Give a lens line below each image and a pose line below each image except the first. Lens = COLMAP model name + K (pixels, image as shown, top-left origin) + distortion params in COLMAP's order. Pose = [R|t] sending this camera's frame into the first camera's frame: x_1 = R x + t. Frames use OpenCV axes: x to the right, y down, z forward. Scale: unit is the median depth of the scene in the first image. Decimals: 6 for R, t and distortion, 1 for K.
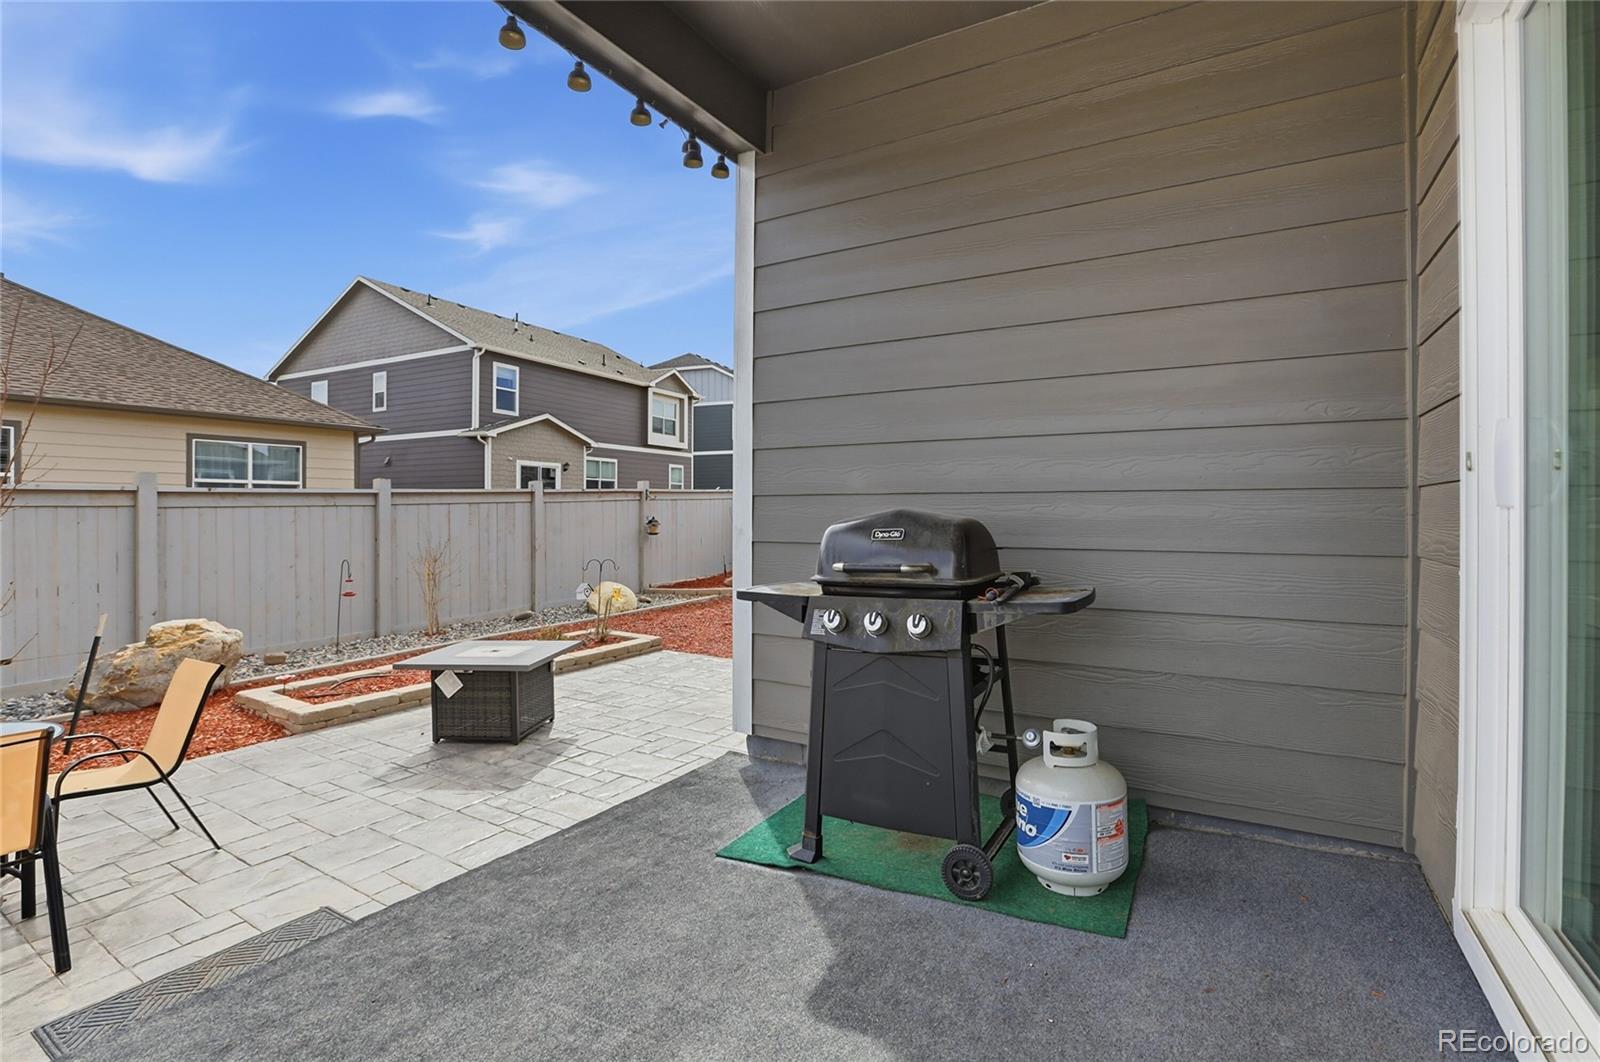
lens RADIAL K [[738.1, 0, 796.2], [0, 738.1, 515.4], [0, 0, 1]] dist [-0.037694, 0.011333]
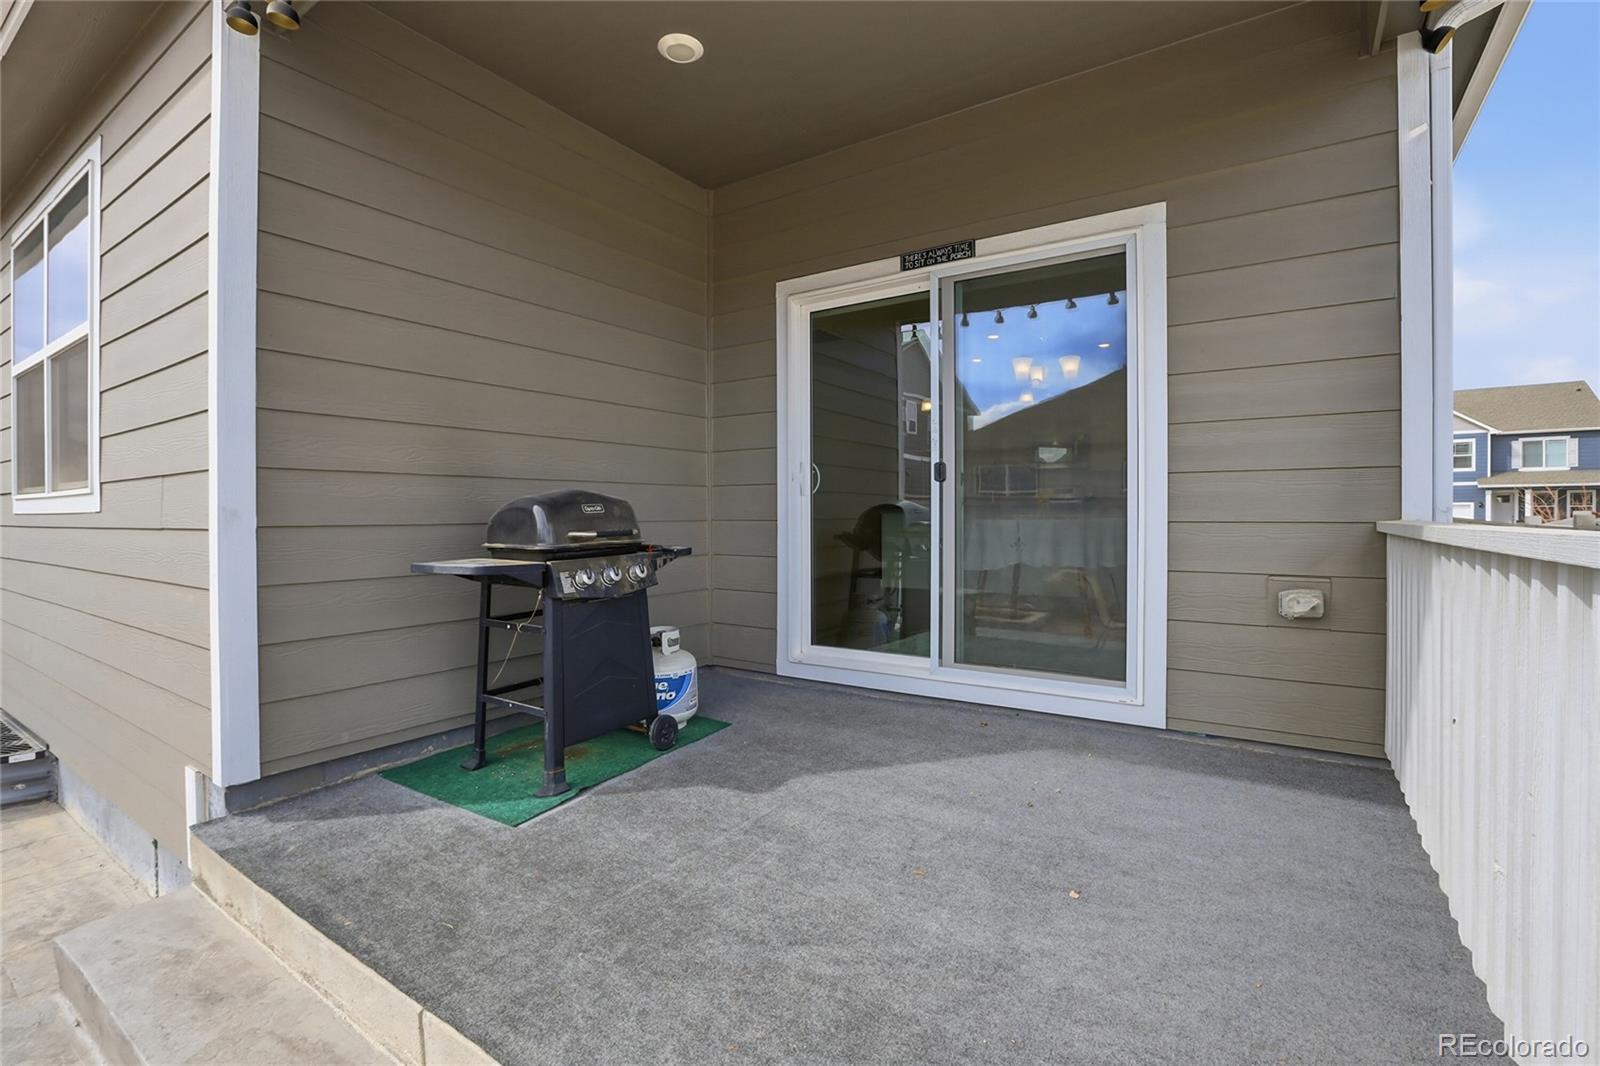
lens RADIAL K [[738.1, 0, 796.2], [0, 738.1, 517.4], [0, 0, 1]] dist [-0.037694, 0.011333]
pose [[0.060522, -0.003976, 0.998159, -0.390671], [0.006386, 0.999973, 0.003596, 0.012484], [-0.998146, 0.006157, 0.060546, 0.195620]]
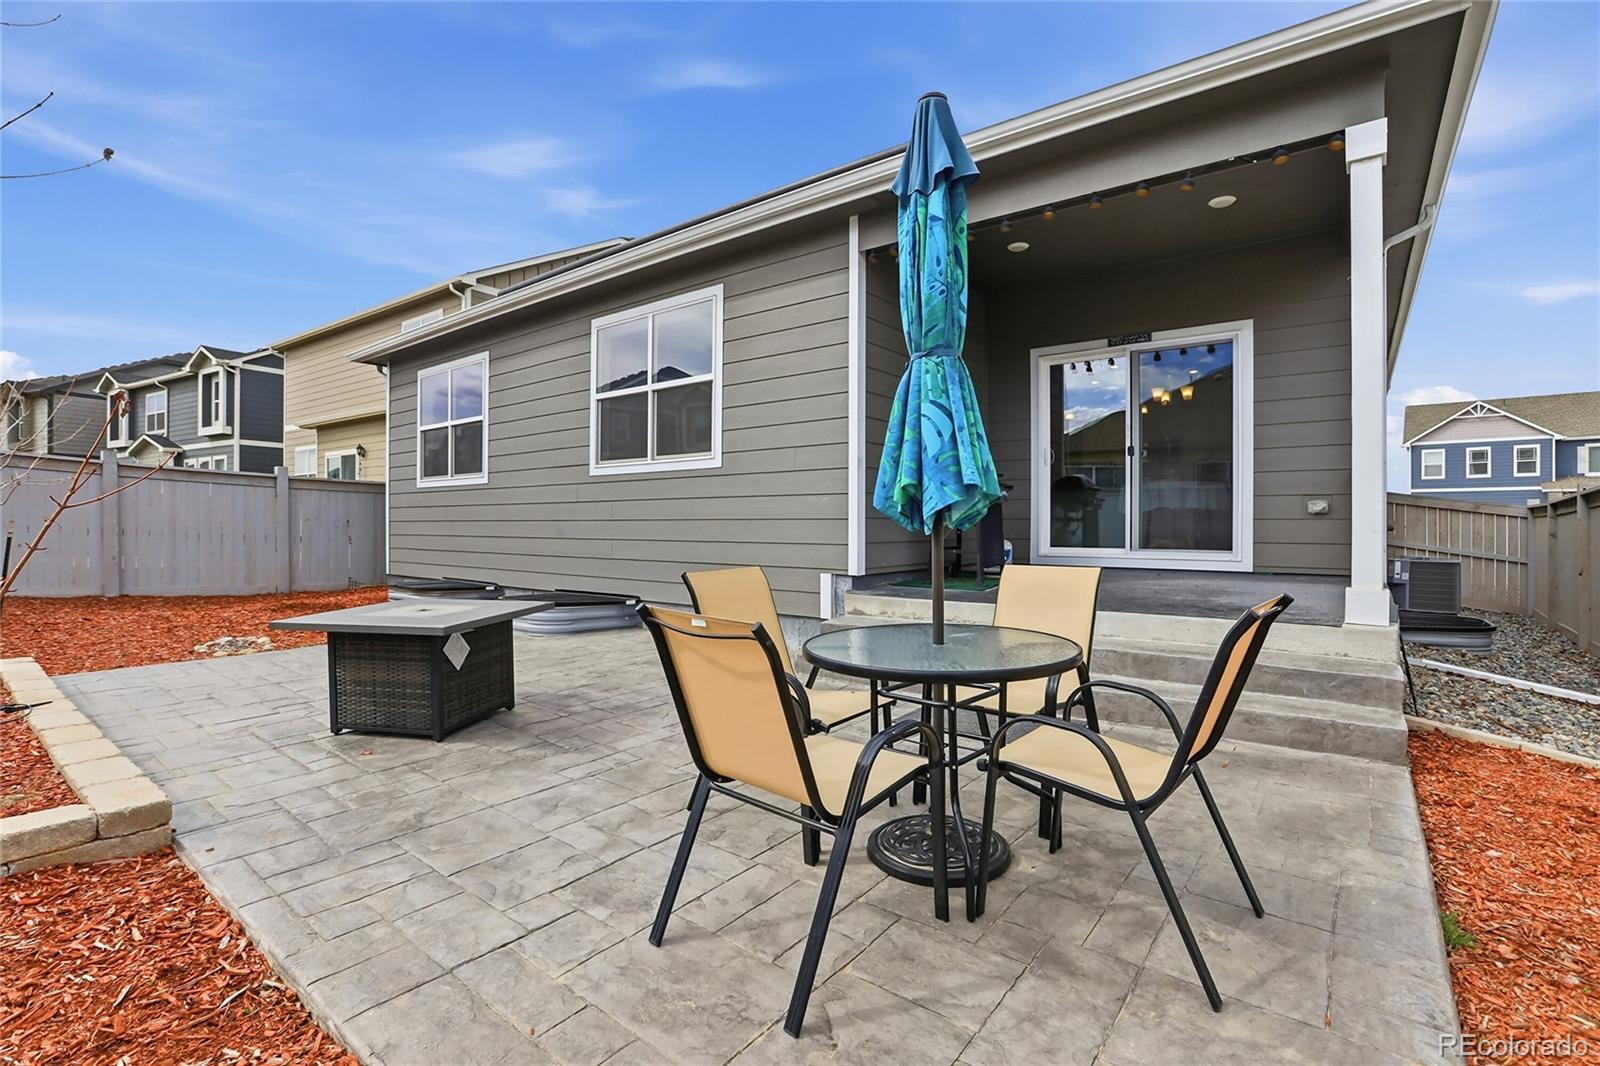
lens RADIAL K [[727.9, 0, 821.9], [0, 727.9, 517.7], [0, 0, 1]] dist [-0.001479, -0.000113]
pose [[0.096975, 0.004852, 0.995275, -0.948415], [0.000076, 0.999988, -0.004883, 0.085644], [-0.995287, 0.000550, 0.096973, 0.474294]]
